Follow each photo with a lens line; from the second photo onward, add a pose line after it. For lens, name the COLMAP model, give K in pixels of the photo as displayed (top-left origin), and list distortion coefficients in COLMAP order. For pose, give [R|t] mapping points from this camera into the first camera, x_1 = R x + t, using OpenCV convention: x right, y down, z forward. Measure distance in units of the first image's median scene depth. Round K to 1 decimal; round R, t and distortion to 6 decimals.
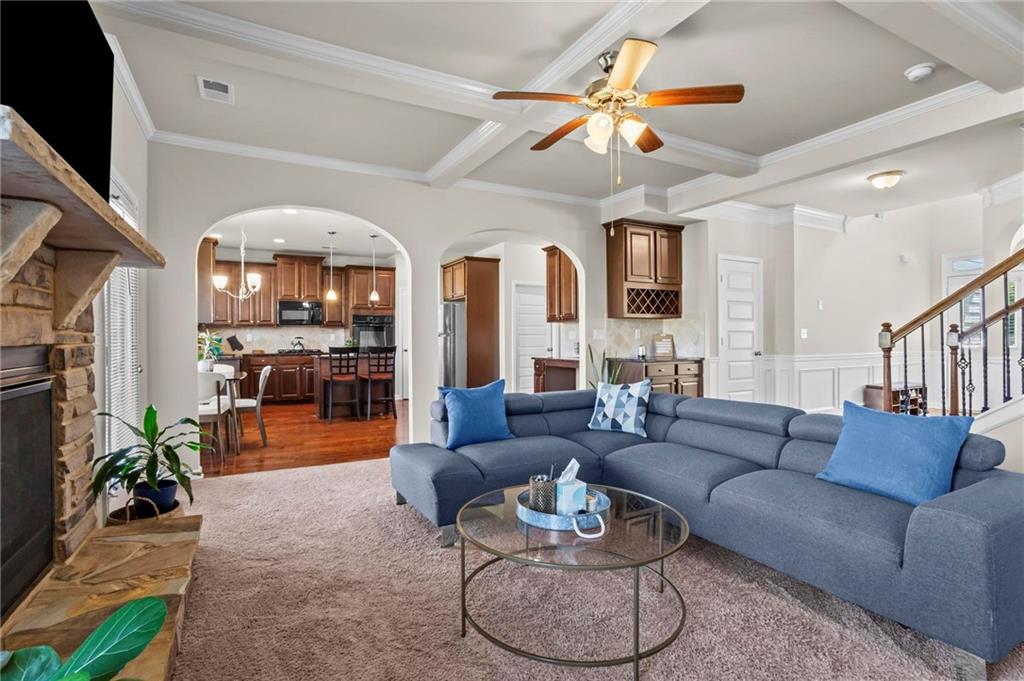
lens RADIAL K [[496.6, 0, 506.8], [0, 496.6, 338.6], [0, 0, 1]] dist [-0.013878, 0.001041]
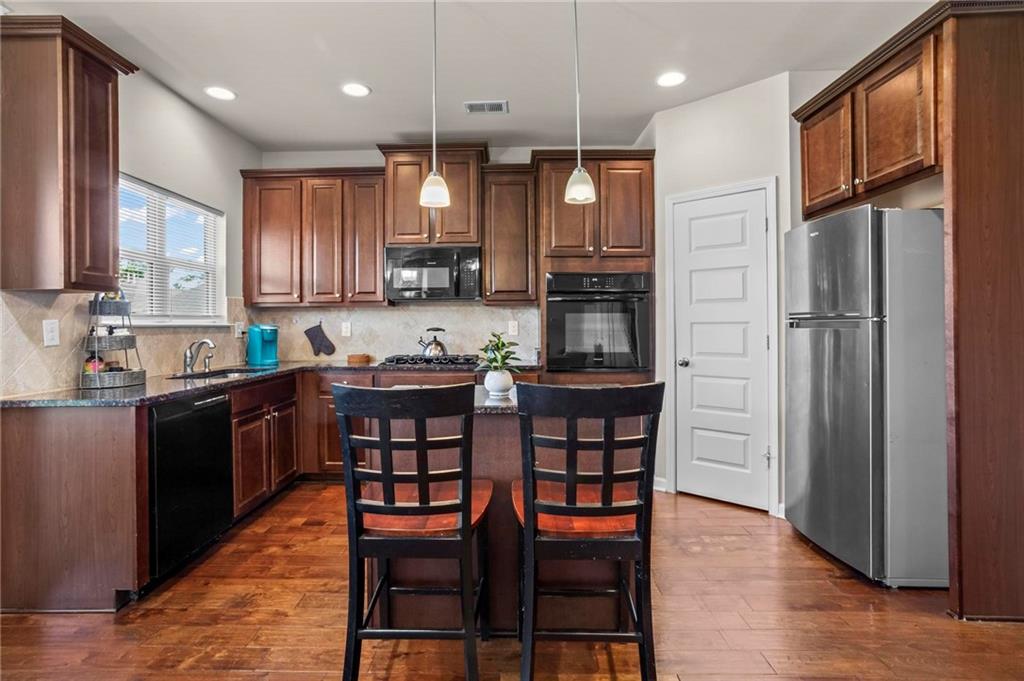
lens RADIAL K [[496.6, 0, 503.8], [0, 496.6, 331.9], [0, 0, 1]] dist [-0.013878, 0.001041]
pose [[0.869184, 0.008507, -0.494415, -0.145786], [0.001696, 0.999795, 0.020183, -0.008299], [0.494485, -0.018381, 0.868992, 0.647567]]
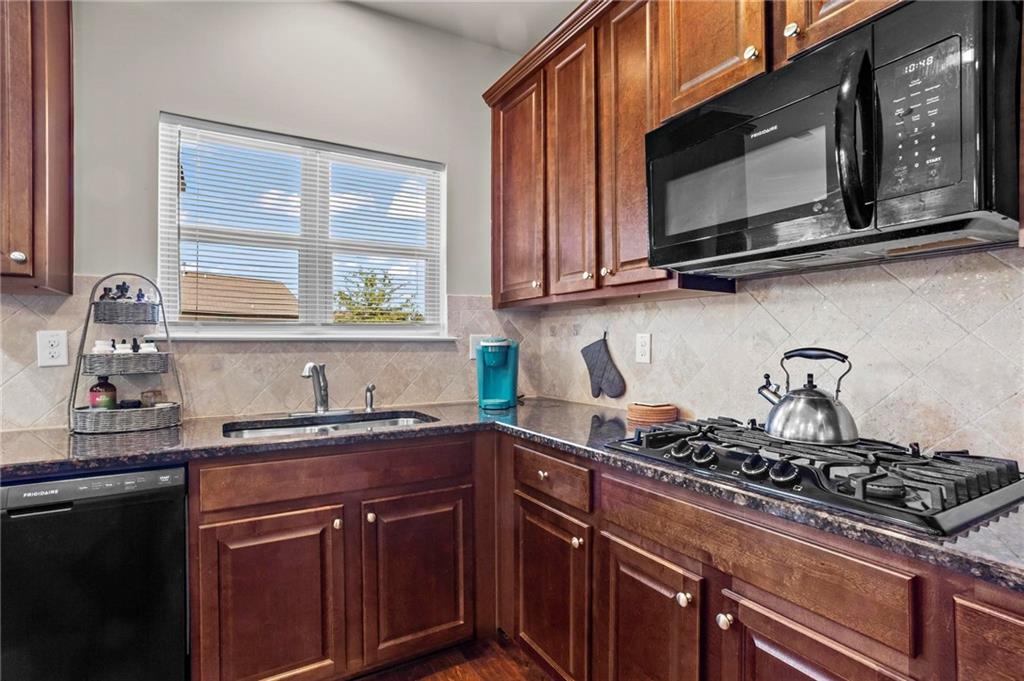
lens RADIAL K [[496.6, 0, 511.3], [0, 496.6, 344.0], [0, 0, 1]] dist [-0.013878, 0.001041]
pose [[0.026033, 0.011834, -0.999591, -0.284754], [0.003722, 0.999922, 0.011935, -0.006270], [0.999654, -0.004032, 0.025987, 0.920336]]
